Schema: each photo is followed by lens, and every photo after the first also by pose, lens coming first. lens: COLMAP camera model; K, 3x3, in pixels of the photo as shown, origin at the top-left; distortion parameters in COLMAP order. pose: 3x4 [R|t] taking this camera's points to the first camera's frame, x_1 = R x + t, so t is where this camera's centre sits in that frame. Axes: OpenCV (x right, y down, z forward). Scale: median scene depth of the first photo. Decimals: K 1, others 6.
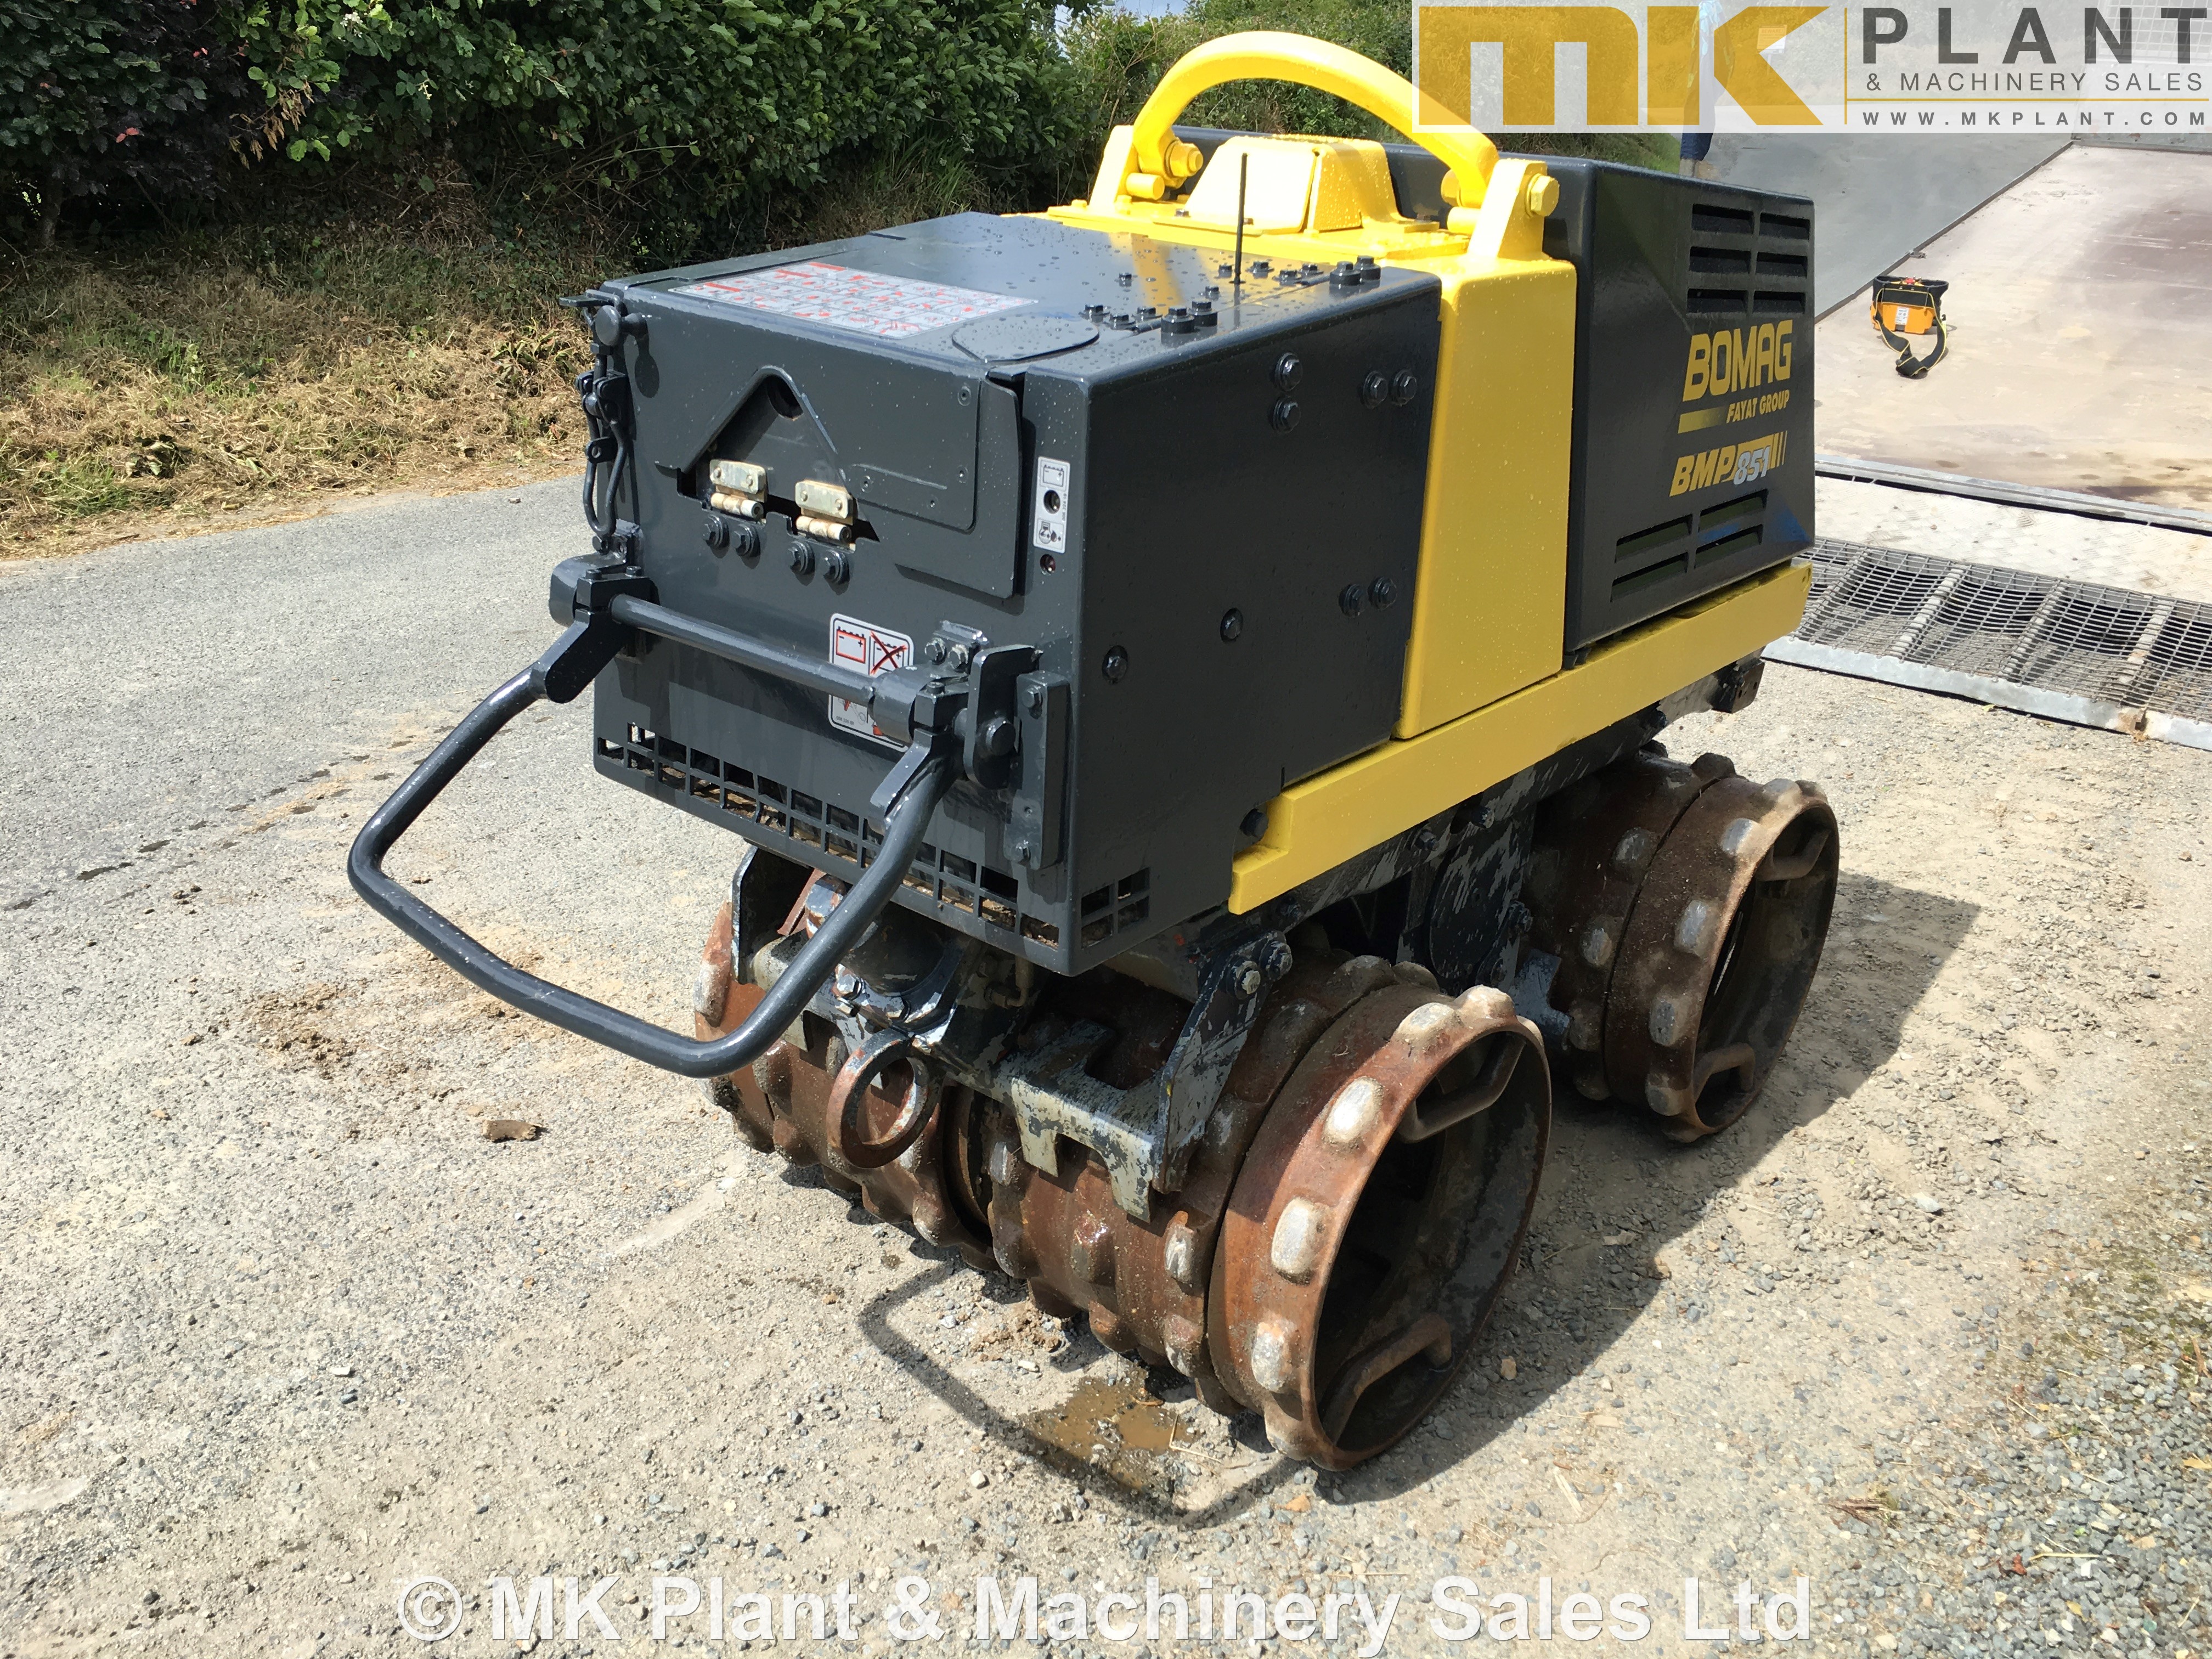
lens RADIAL K [[1891.2, 0, 1123.1], [0, 1891.2, 811.3], [0, 0, 1]] dist [0.034645, -0.047864]
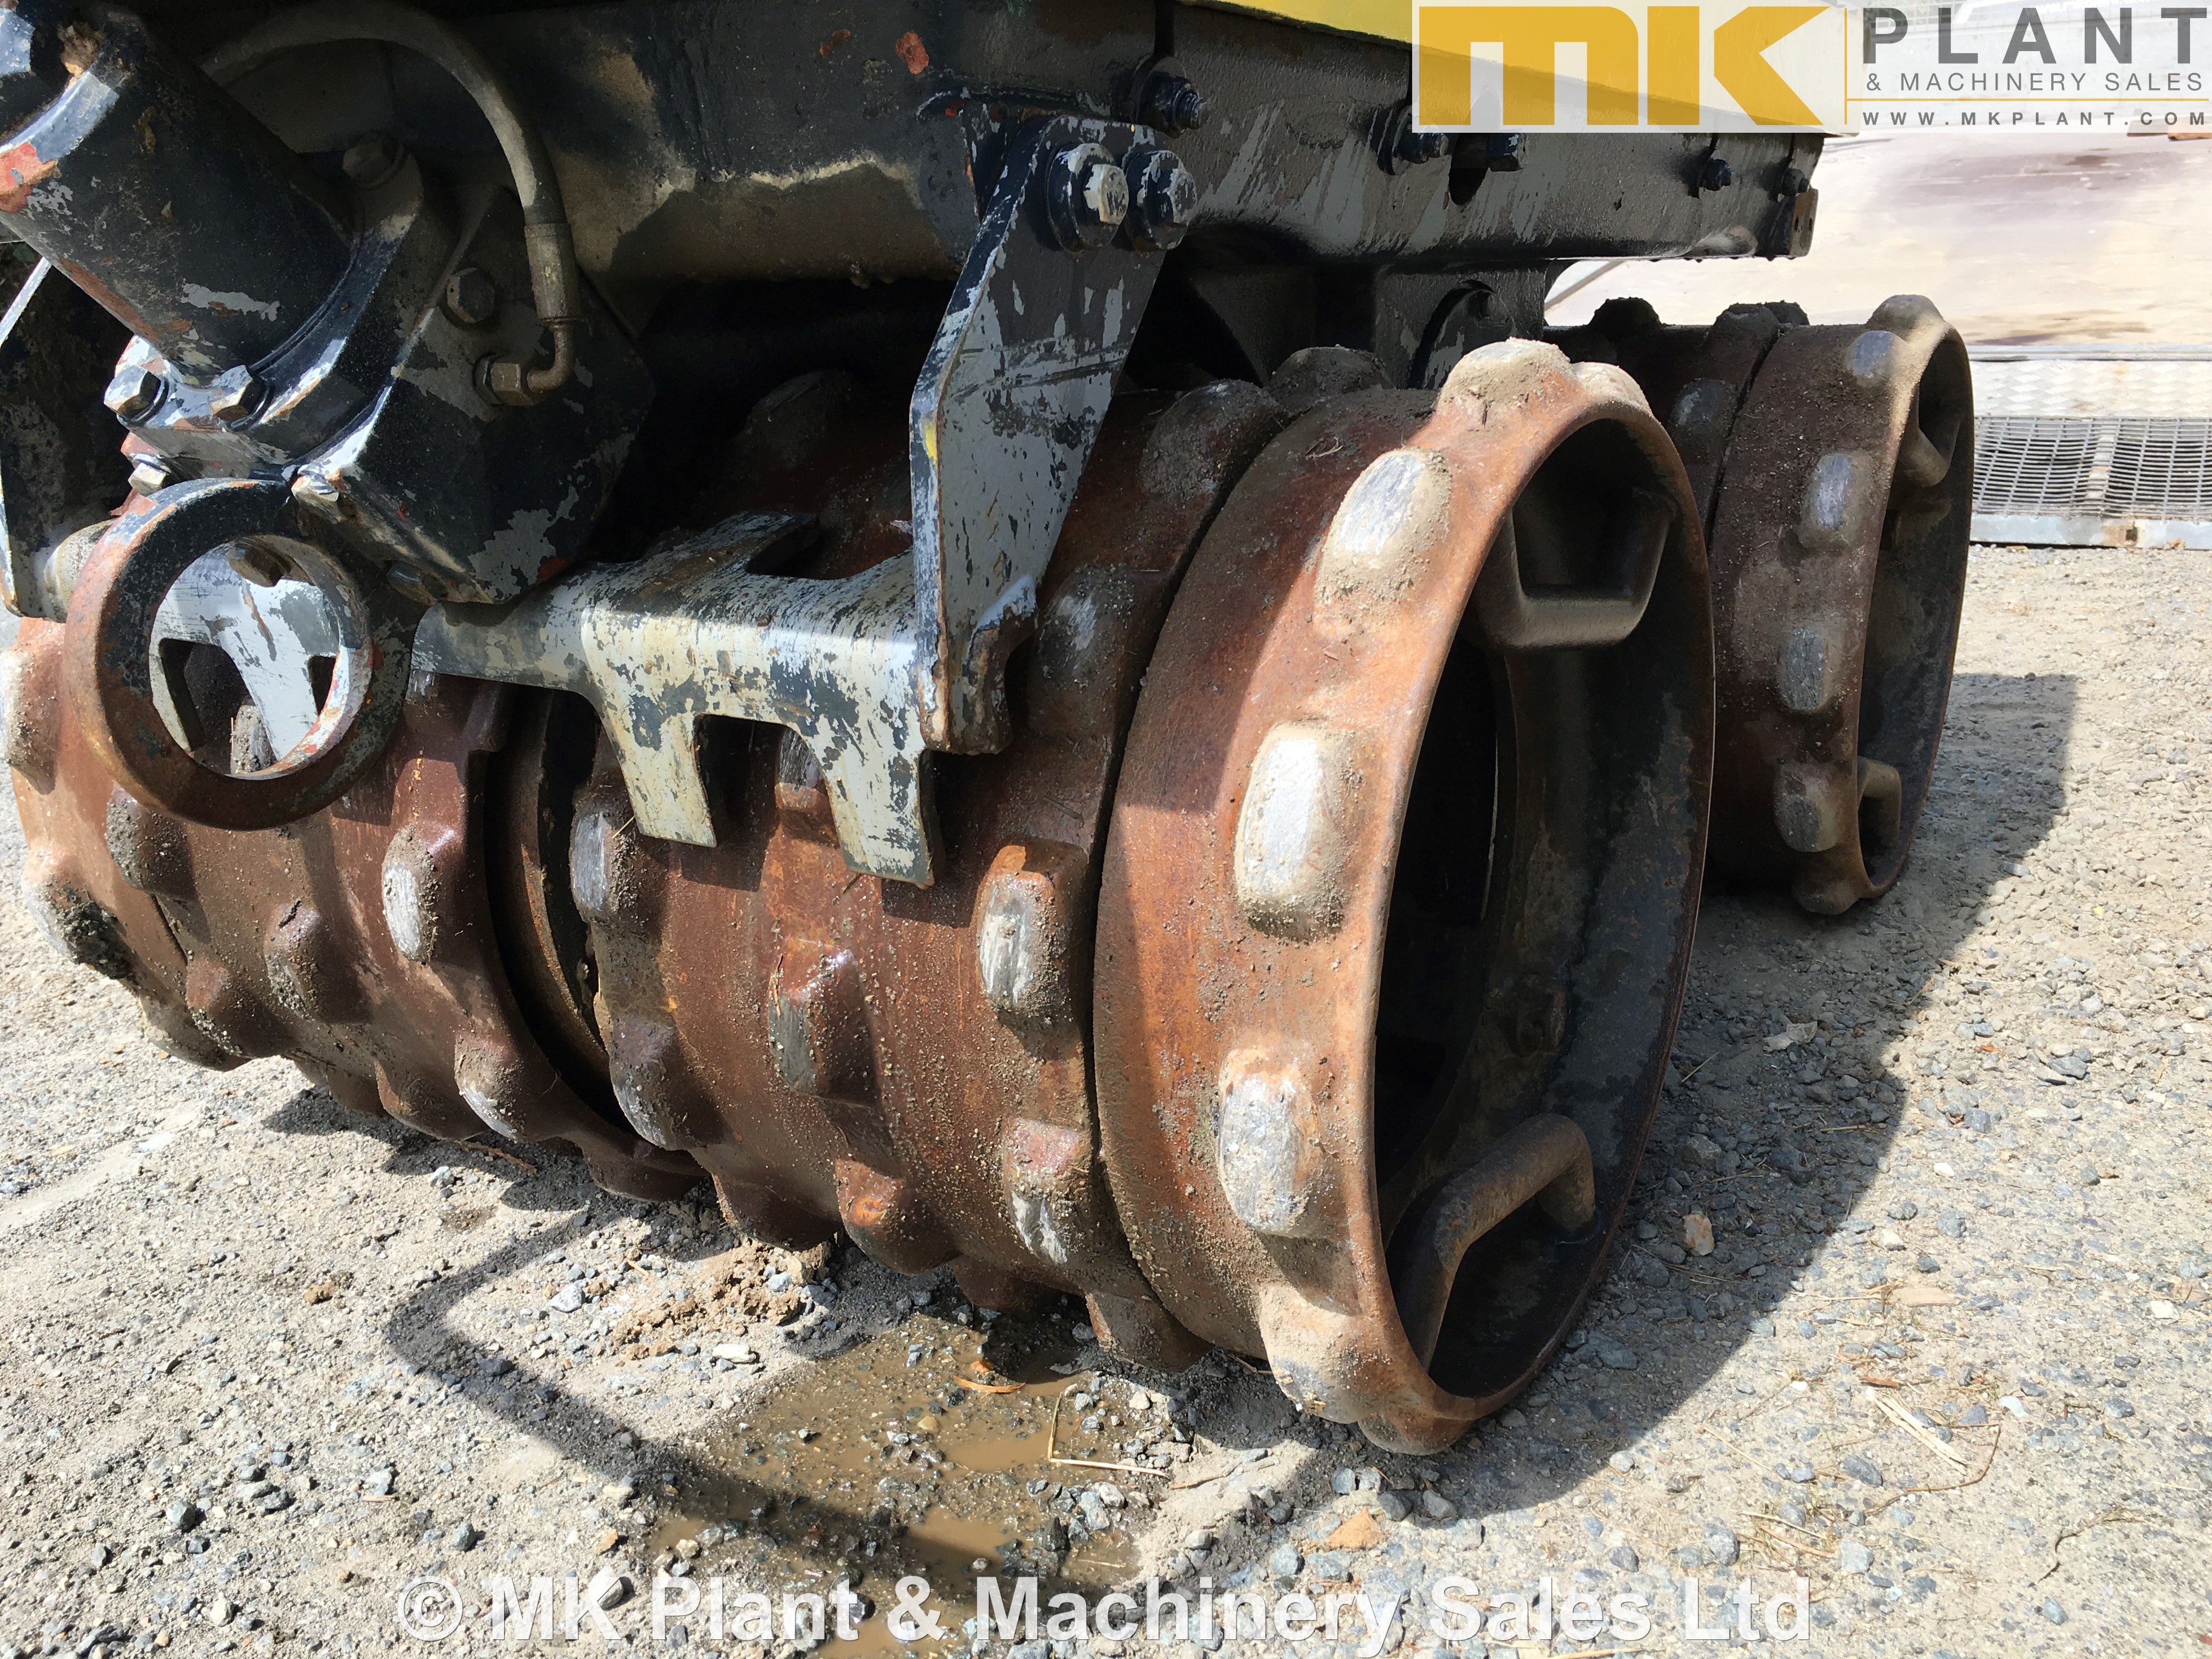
lens RADIAL K [[1891.2, 0, 1094.7], [0, 1891.2, 849.7], [0, 0, 1]] dist [0.034645, -0.047864]
pose [[0.989202, -0.114688, 0.091245, 0.010976], [0.122395, 0.988929, -0.083896, 0.231965], [-0.080613, 0.094158, 0.992288, 0.541486]]
